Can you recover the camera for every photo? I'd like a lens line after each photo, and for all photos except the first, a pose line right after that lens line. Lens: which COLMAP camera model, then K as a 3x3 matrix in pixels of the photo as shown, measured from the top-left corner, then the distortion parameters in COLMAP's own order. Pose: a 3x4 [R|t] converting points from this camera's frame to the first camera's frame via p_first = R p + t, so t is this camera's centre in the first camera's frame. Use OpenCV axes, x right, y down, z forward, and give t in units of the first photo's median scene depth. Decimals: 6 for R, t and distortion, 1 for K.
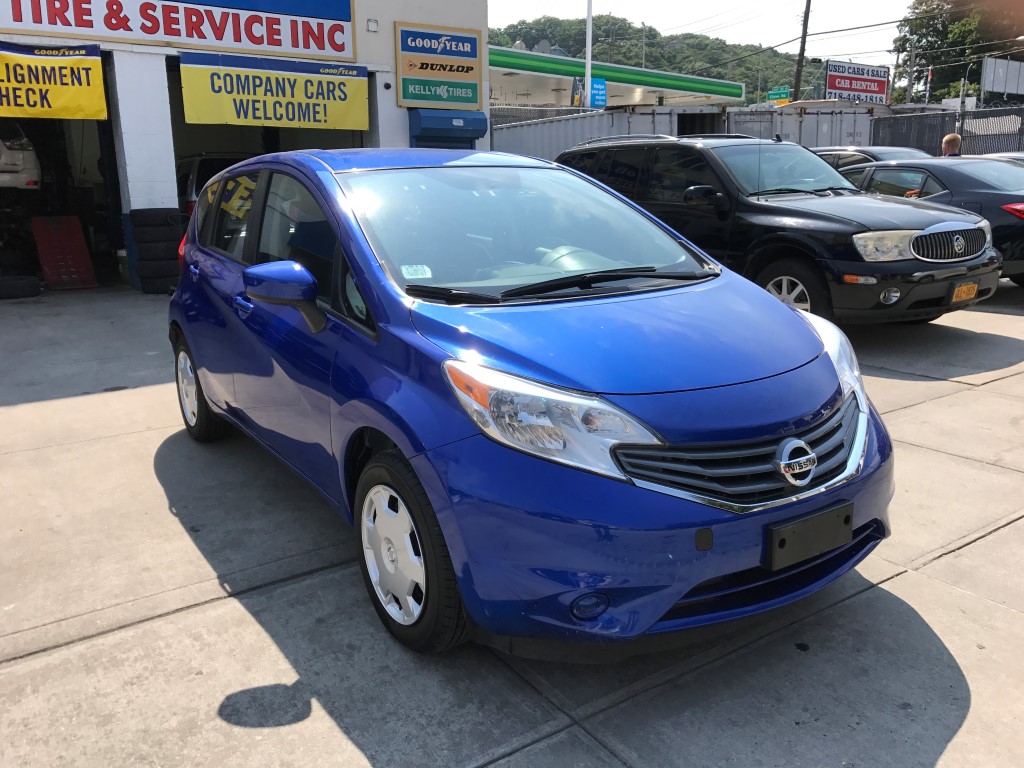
lens RADIAL K [[846.5, 0, 497.6], [0, 846.5, 365.7], [0, 0, 1]] dist [0.009066, -0.010468]
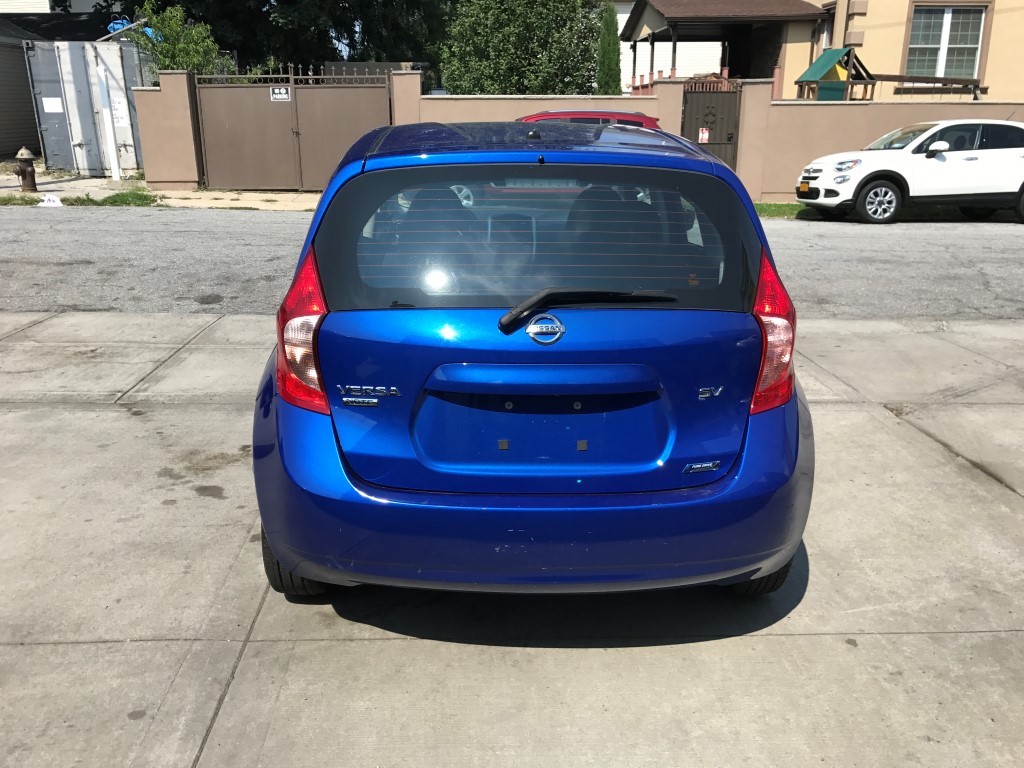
lens RADIAL K [[844.3, 0, 498.7], [0, 844.3, 384.4], [0, 0, 1]] dist [0.009338, -0.009114]
pose [[-0.859007, -0.137000, 0.493292, -0.611575], [0.121005, 0.881901, 0.455641, -0.442415], [-0.497458, 0.451090, -0.740982, 1.893226]]
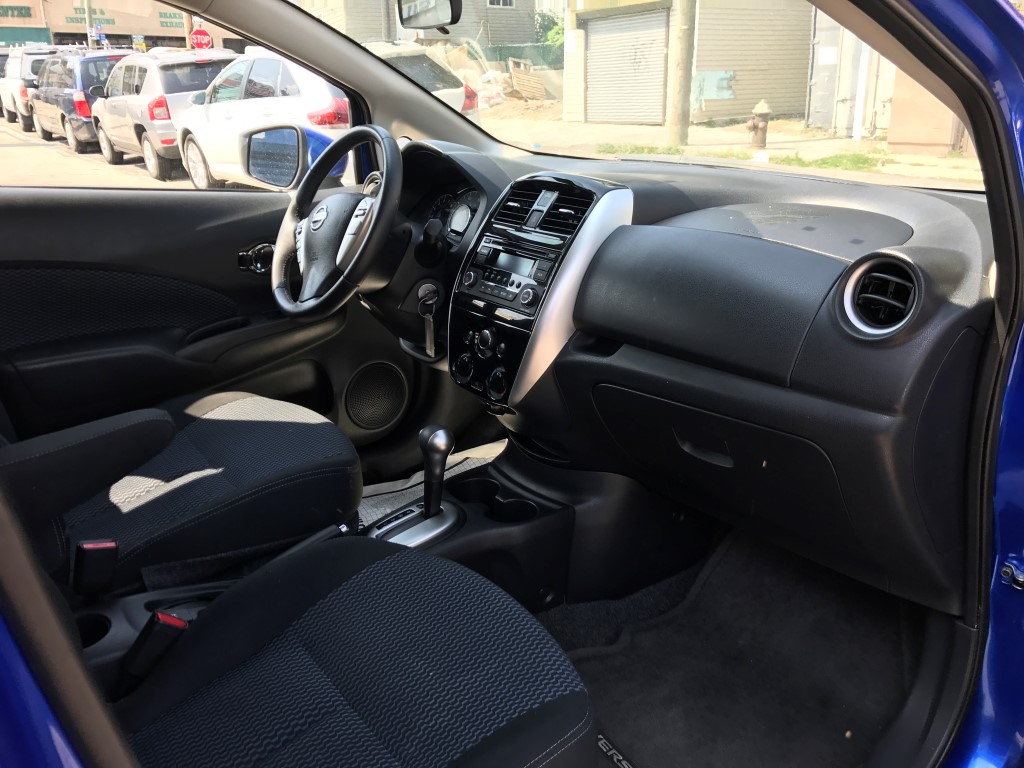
lens RADIAL K [[846.5, 0, 497.6], [0, 846.5, 365.7], [0, 0, 1]] dist [0.009066, -0.010468]
pose [[-0.063527, -0.283242, 0.956942, -0.324626], [0.223436, 0.930501, 0.290249, -0.143301], [-0.972646, 0.232254, 0.004175, 0.939811]]
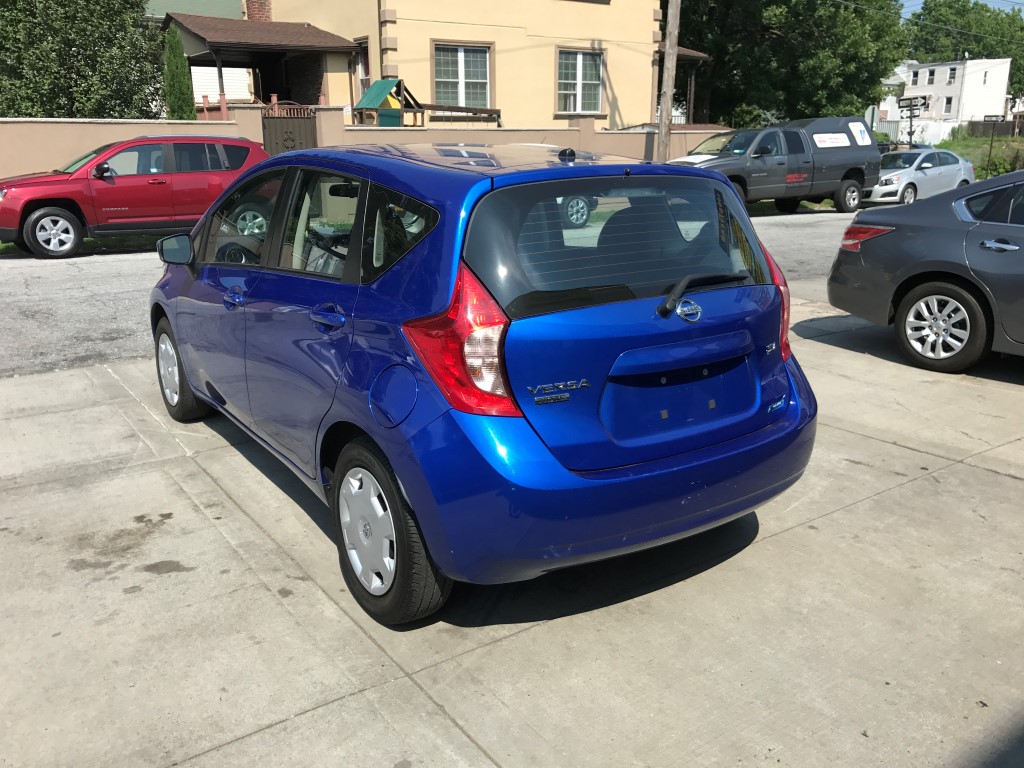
lens RADIAL K [[844.3, 0, 498.7], [0, 844.3, 384.4], [0, 0, 1]] dist [0.009338, -0.009114]
pose [[-0.999300, 0.030905, -0.021089, -0.188294], [0.017395, 0.882791, 0.469443, -0.482793], [0.033126, 0.468748, -0.882711, 2.062593]]
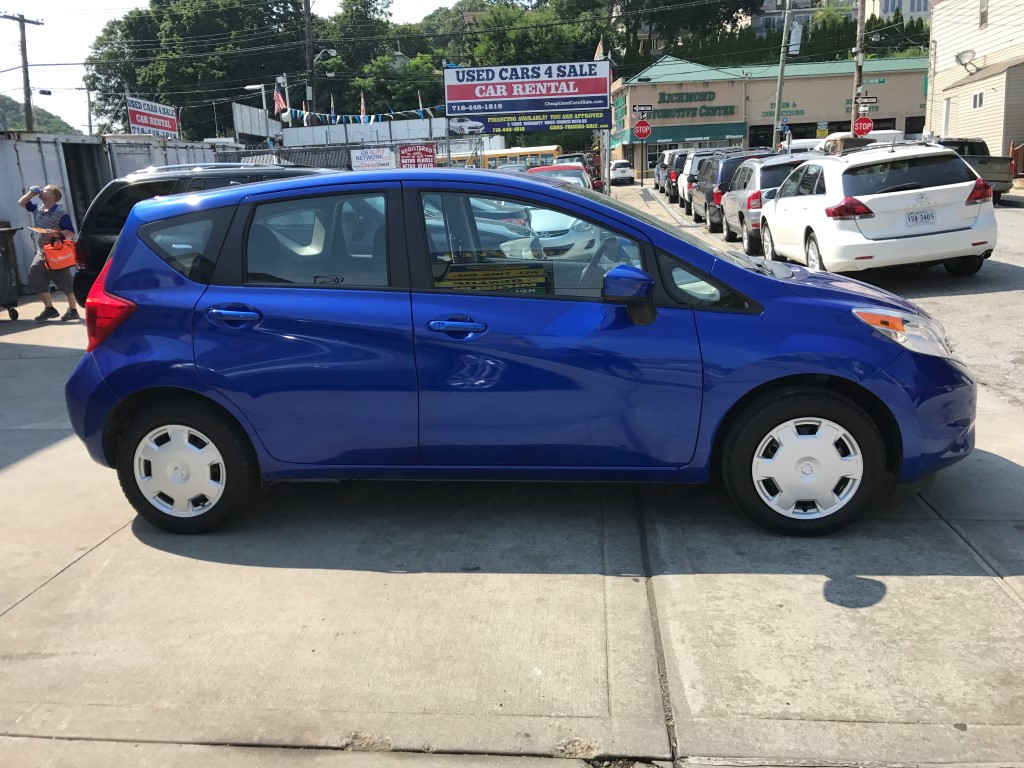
lens RADIAL K [[844.3, 0, 498.7], [0, 844.3, 384.4], [0, 0, 1]] dist [0.009338, -0.009114]
pose [[0.636197, -0.180282, 0.750168, -0.932248], [0.195586, 0.978241, 0.069221, -0.059372], [-0.746324, 0.102684, 0.657614, 0.325757]]
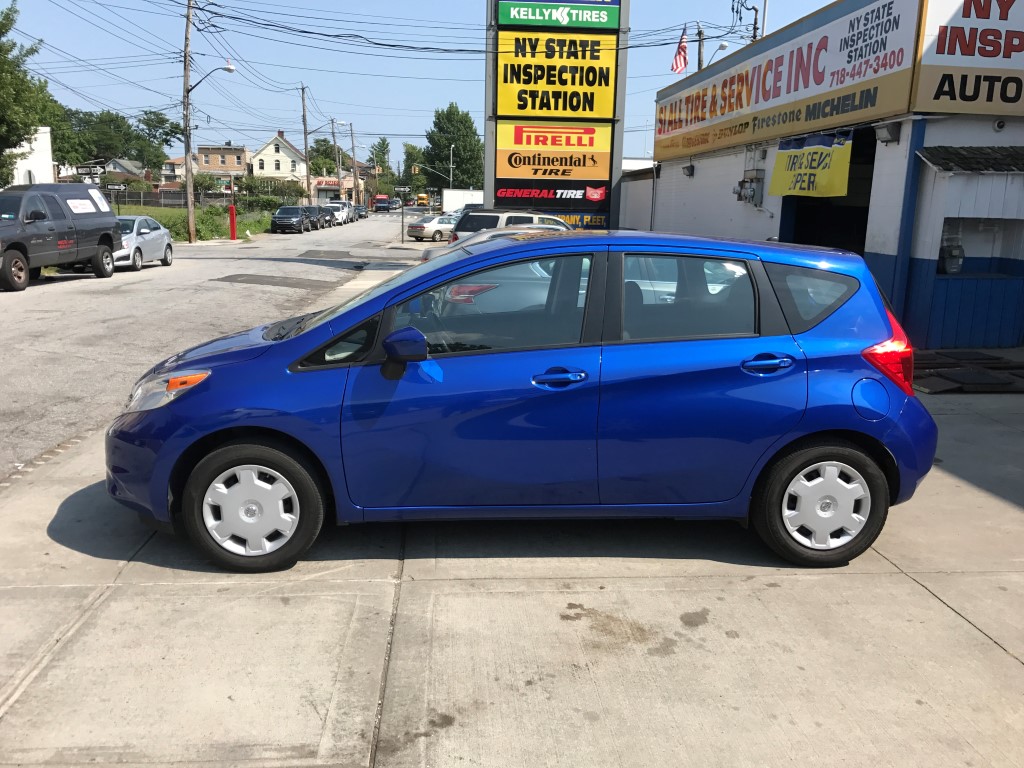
lens RADIAL K [[840.1, 0, 512.0], [0, 840.1, 384.0], [0, 0, 1]] dist [0.015214, 0.000675]
pose [[-0.475532, 0.178907, -0.861314, 0.954076], [-0.199683, 0.931592, 0.303750, -0.404192], [0.856736, 0.316432, -0.407277, 1.517825]]
